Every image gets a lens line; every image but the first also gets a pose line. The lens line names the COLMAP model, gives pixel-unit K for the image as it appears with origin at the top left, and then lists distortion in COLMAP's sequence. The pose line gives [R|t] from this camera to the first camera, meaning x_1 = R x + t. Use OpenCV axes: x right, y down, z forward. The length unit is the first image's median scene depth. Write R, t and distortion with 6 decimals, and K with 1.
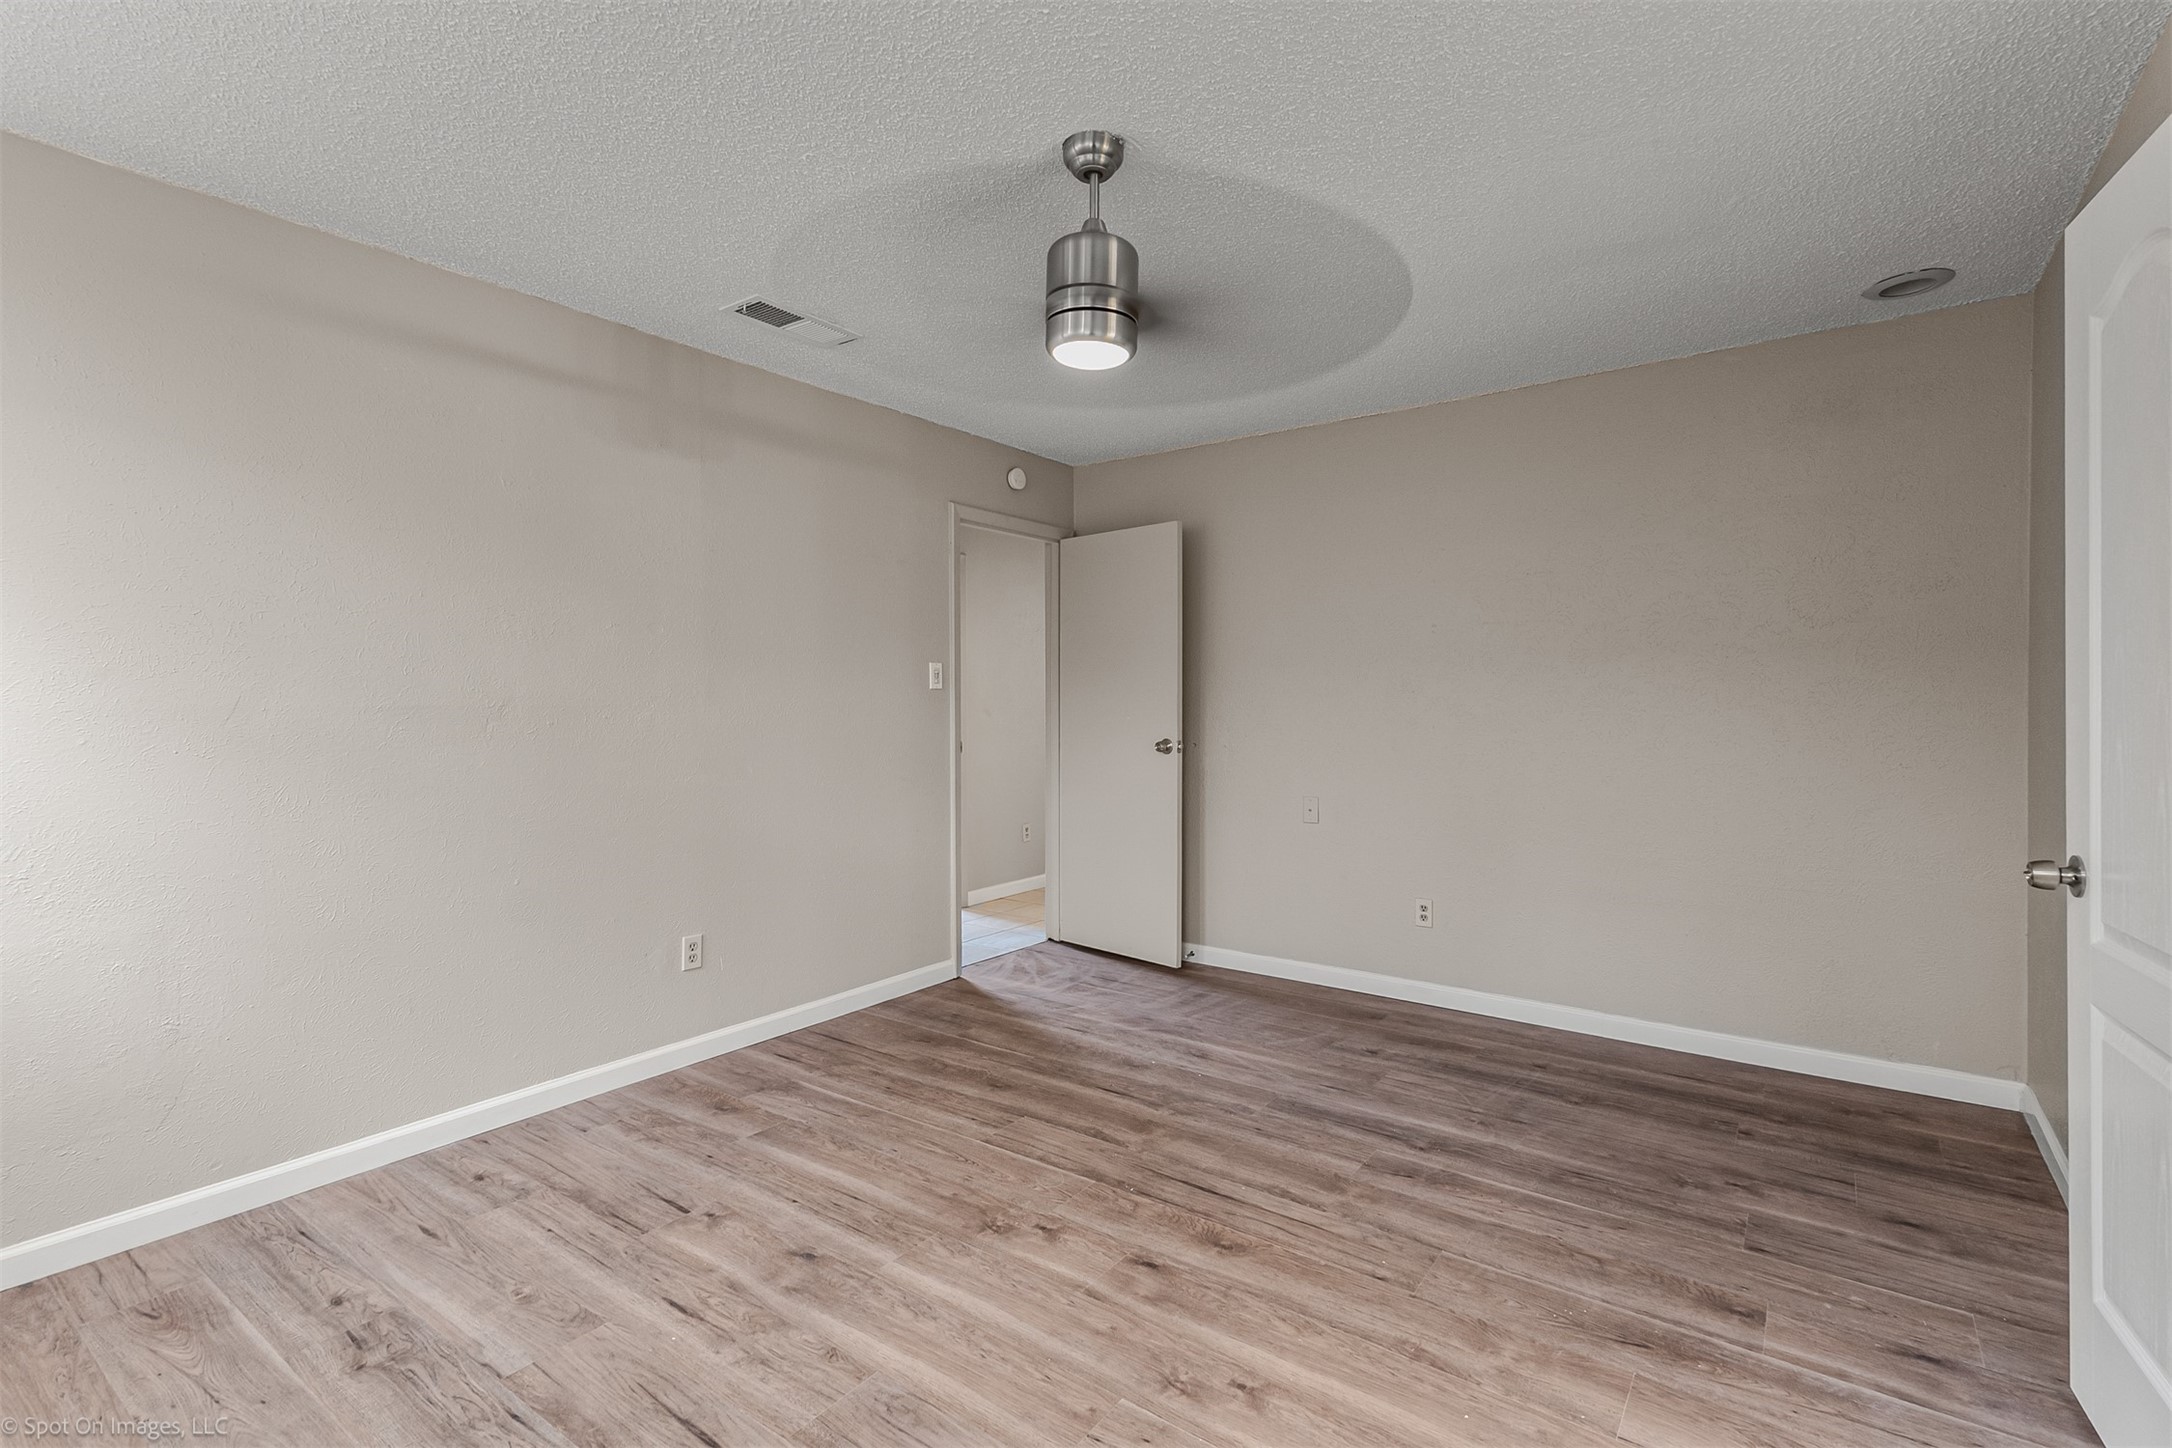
lens RADIAL K [[1008.6, 0, 1088.6], [0, 1008.6, 713.3], [0, 0, 1]] dist [-0.000084, -0.000056]
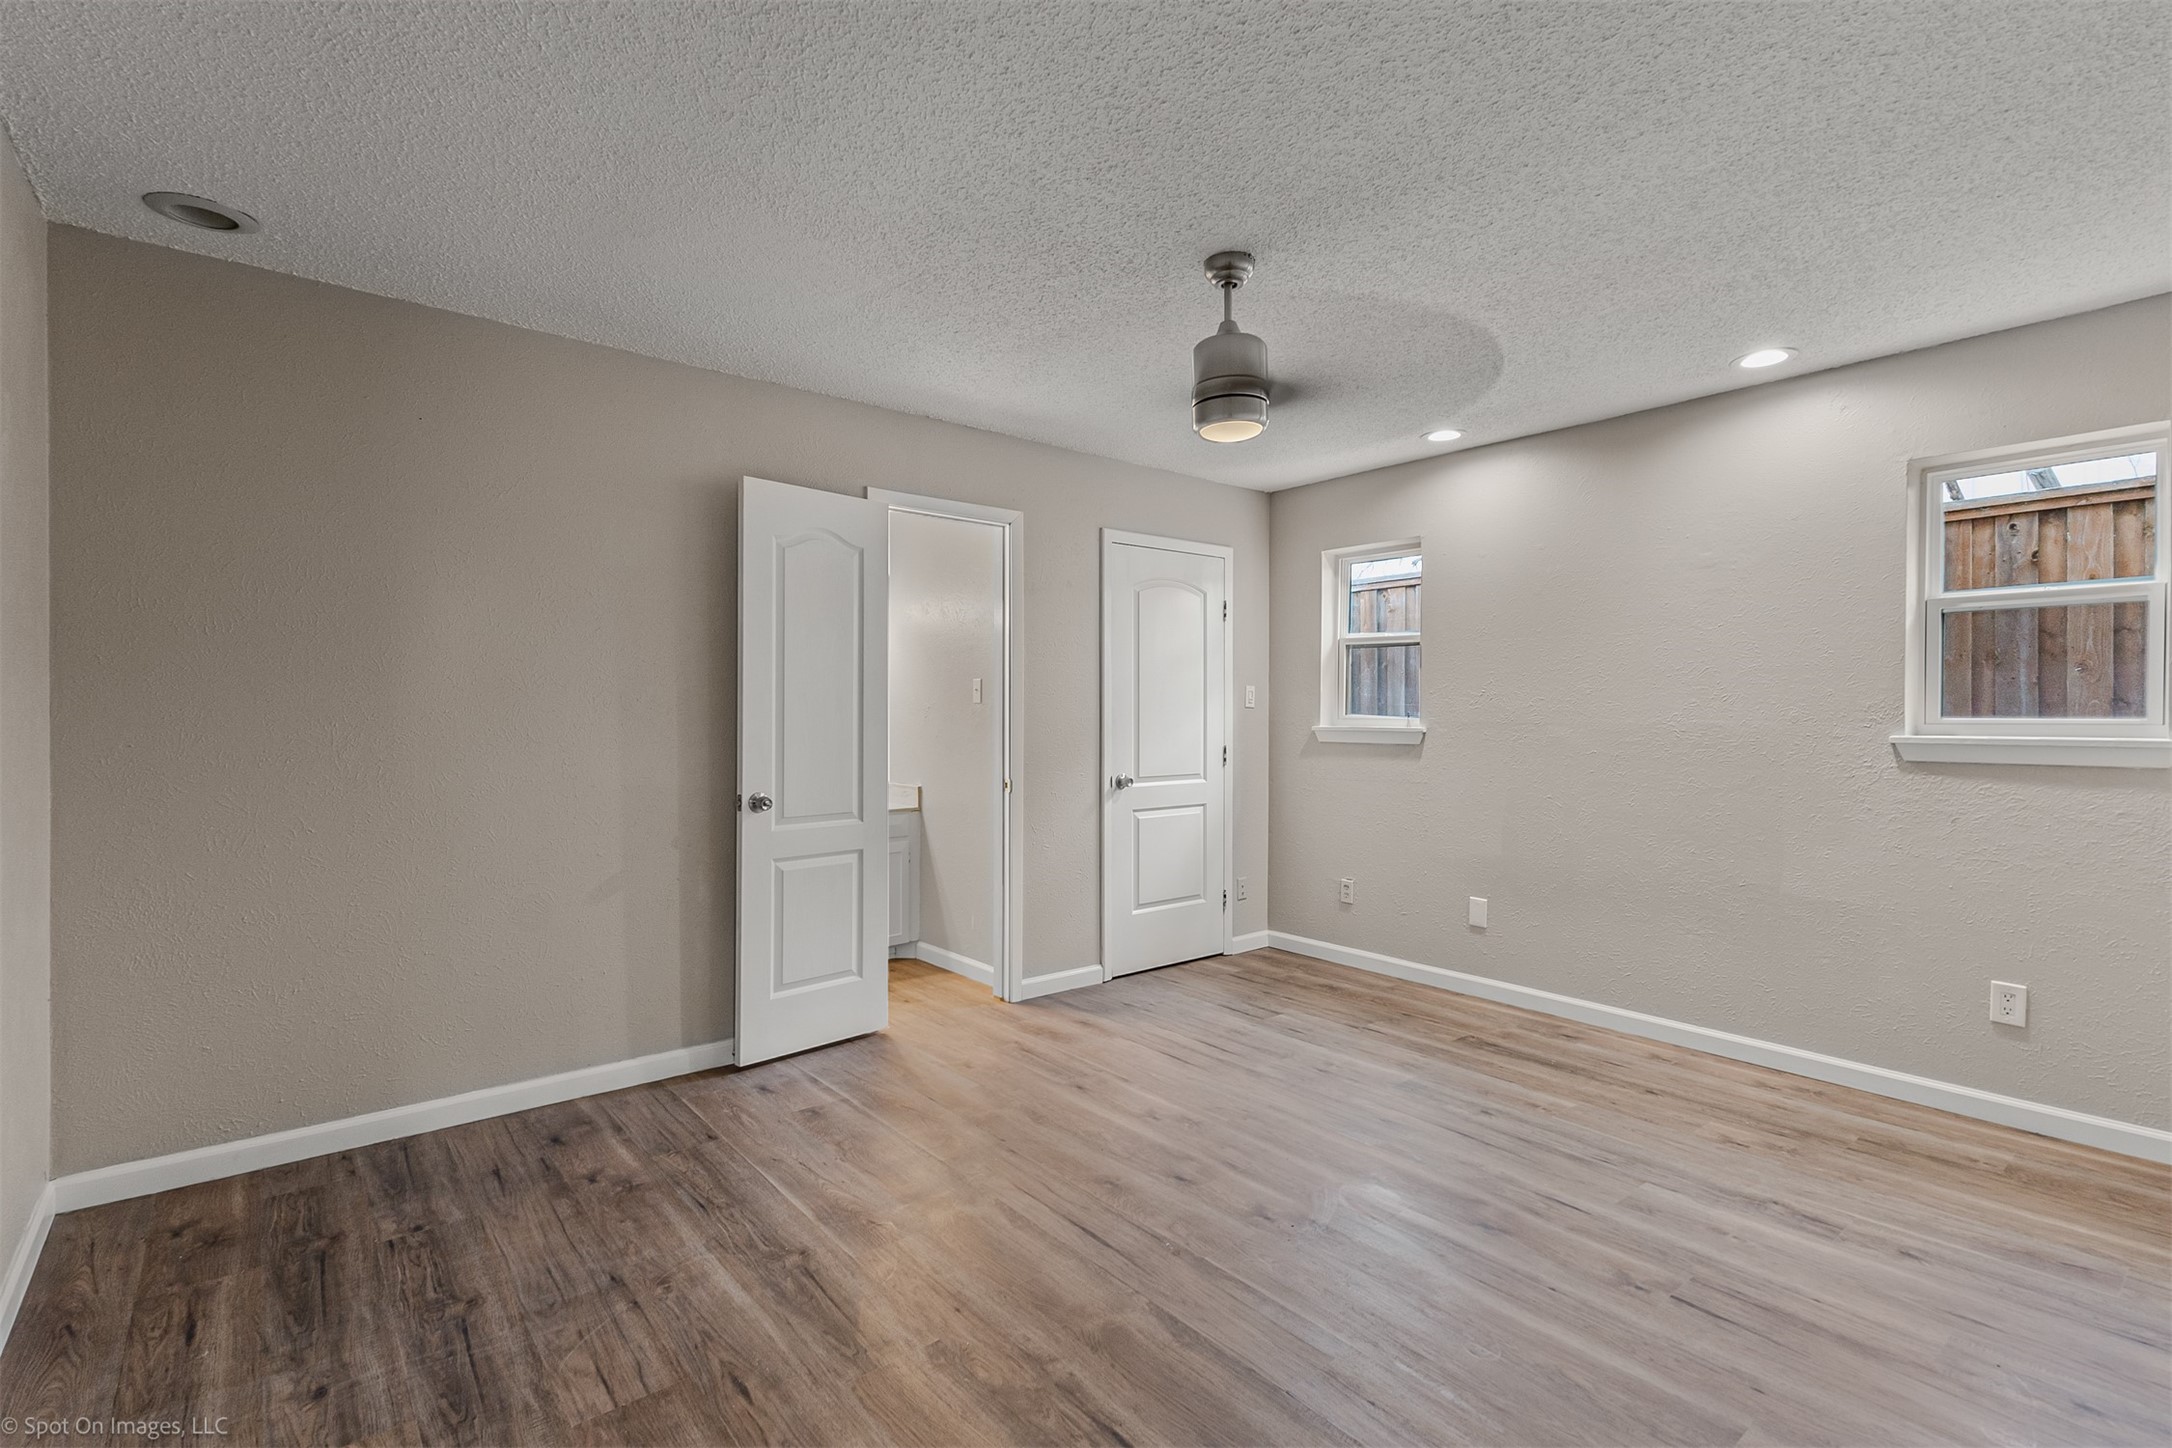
lens RADIAL K [[1008.6, 0, 1086.2], [0, 1008.6, 718.6], [0, 0, 1]] dist [-0.000084, -0.000056]
pose [[-0.968436, -0.001946, 0.249256, -0.114731], [0.002058, 0.999873, 0.015805, -0.026294], [-0.249255, 0.015819, -0.968309, 1.908714]]
